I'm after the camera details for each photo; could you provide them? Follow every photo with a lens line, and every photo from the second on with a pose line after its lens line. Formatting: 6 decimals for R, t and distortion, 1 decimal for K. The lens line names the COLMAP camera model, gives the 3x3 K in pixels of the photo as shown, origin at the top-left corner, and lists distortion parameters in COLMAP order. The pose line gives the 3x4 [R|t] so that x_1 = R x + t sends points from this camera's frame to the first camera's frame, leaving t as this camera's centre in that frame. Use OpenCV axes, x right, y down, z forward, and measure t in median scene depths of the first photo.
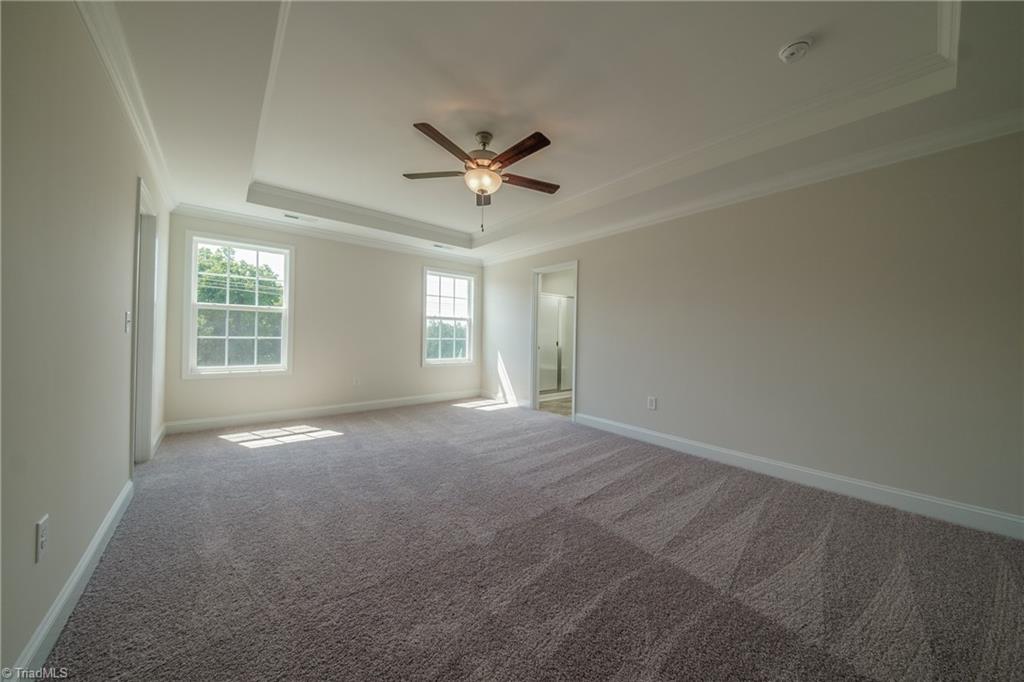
lens RADIAL K [[346.5, 0, 517.1], [0, 346.5, 334.8], [0, 0, 1]] dist [0.000955, -0.000038]
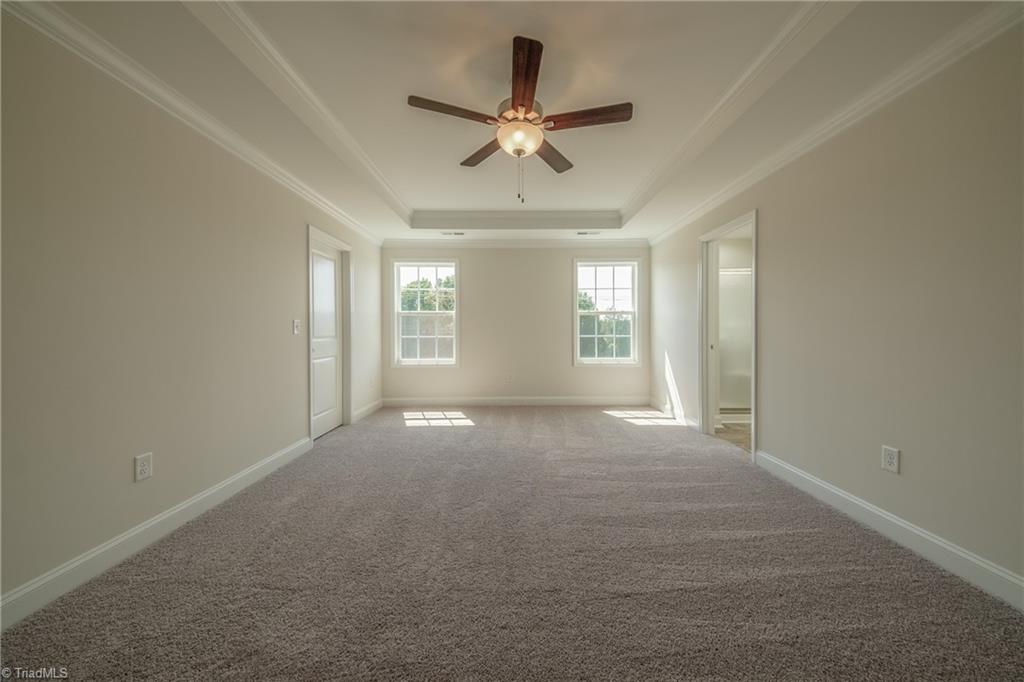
lens RADIAL K [[344.5, 0, 516.0], [0, 344.5, 333.2], [0, 0, 1]] dist [0.035476, -0.000091]
pose [[0.762696, -0.015702, -0.646567, 0.255413], [0.017168, 0.999844, -0.004029, 0.005606], [0.646529, -0.008027, 0.762847, 0.232154]]
